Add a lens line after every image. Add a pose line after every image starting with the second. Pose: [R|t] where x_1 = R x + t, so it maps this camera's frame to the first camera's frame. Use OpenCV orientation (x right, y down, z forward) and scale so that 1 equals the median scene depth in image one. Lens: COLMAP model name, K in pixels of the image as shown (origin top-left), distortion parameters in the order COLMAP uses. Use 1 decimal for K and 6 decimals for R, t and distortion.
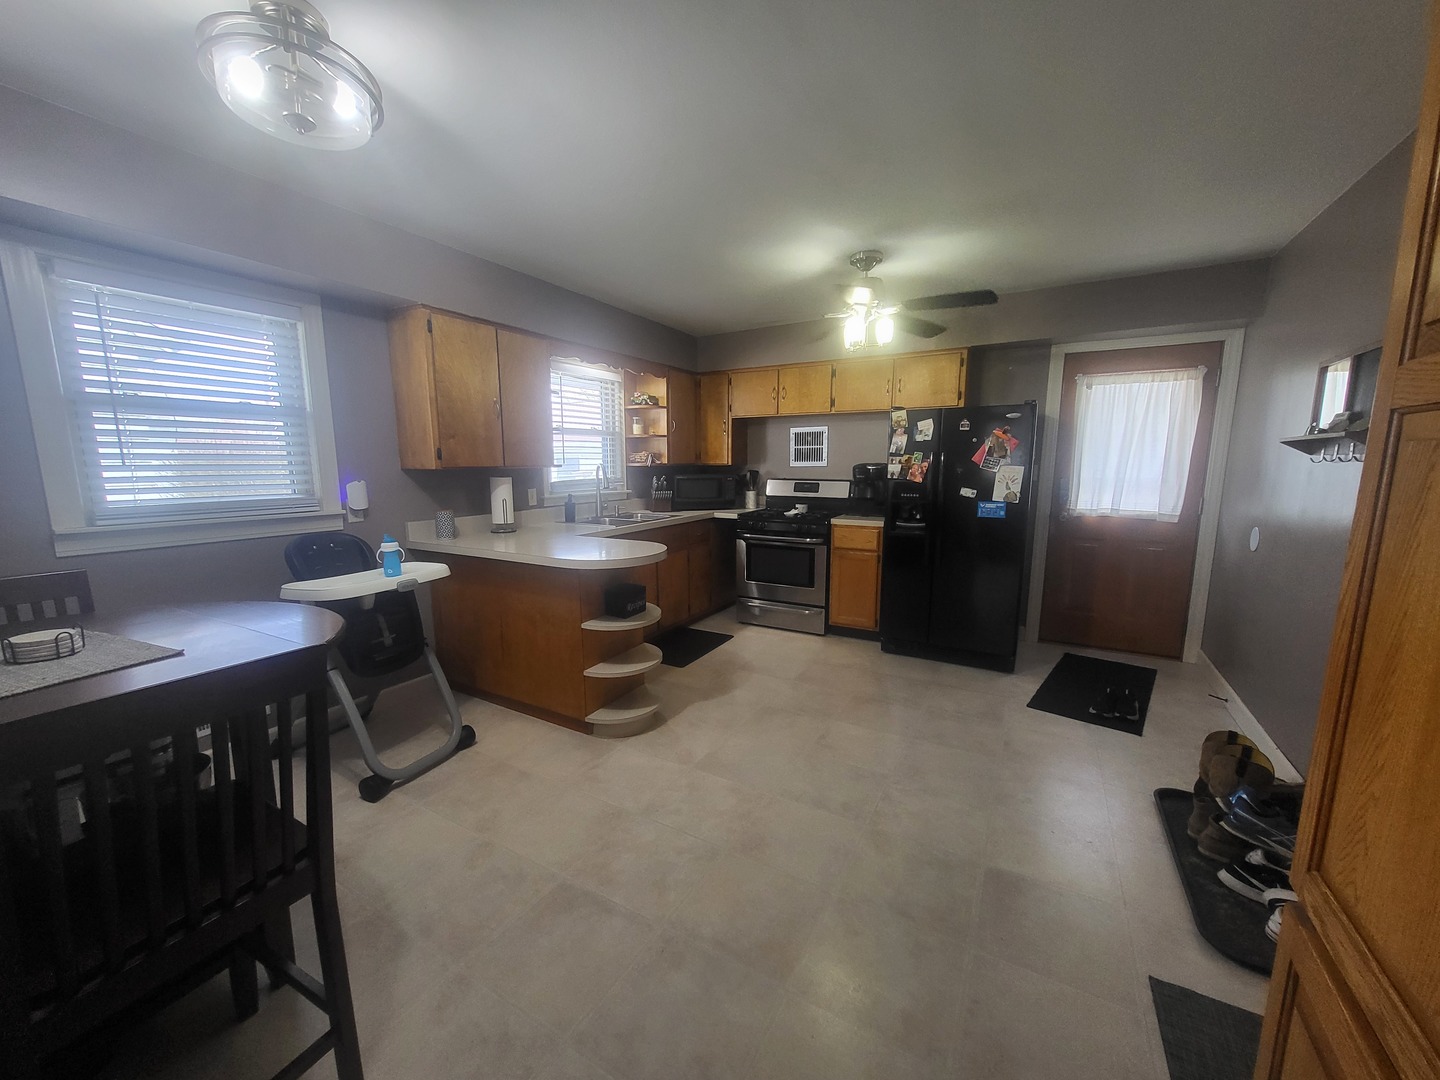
lens RADIAL K [[567.4, 0, 701.8], [0, 567.4, 551.2], [0, 0, 1]] dist [-0.001406, -0.000212]
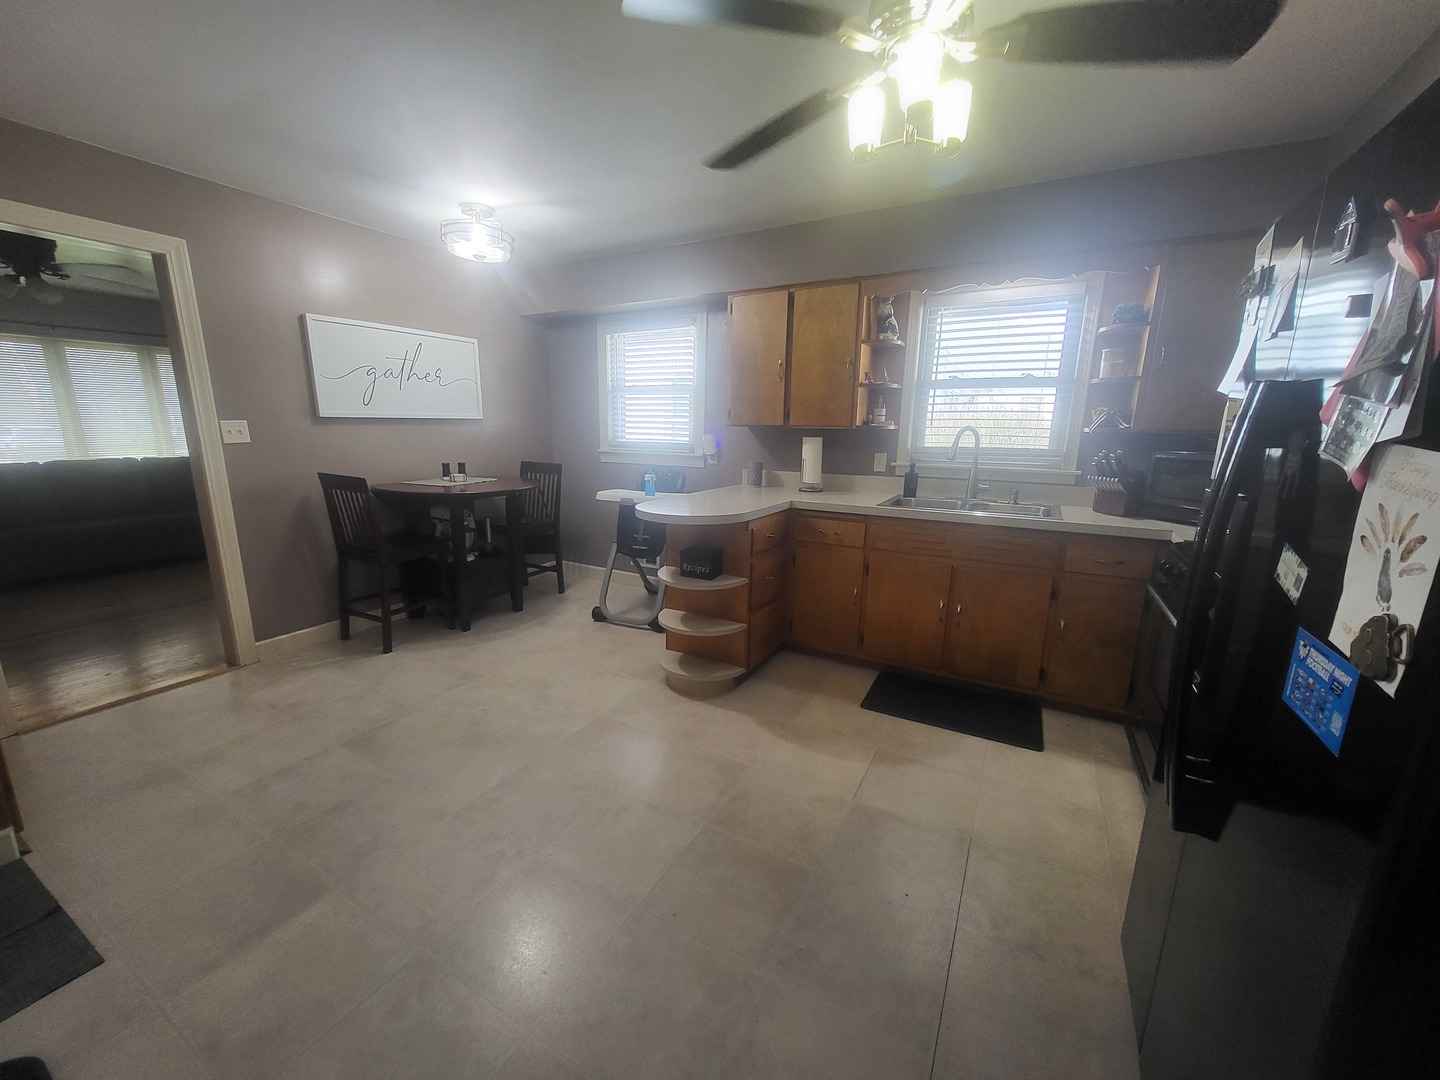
lens RADIAL K [[567.4, 0, 701.8], [0, 567.4, 551.2], [0, 0, 1]] dist [-0.001406, -0.000212]
pose [[0.008182, 0.215446, -0.976482, 0.684964], [-0.170927, 0.962444, 0.210917, -0.114676], [0.985250, 0.165181, 0.044700, 0.797111]]
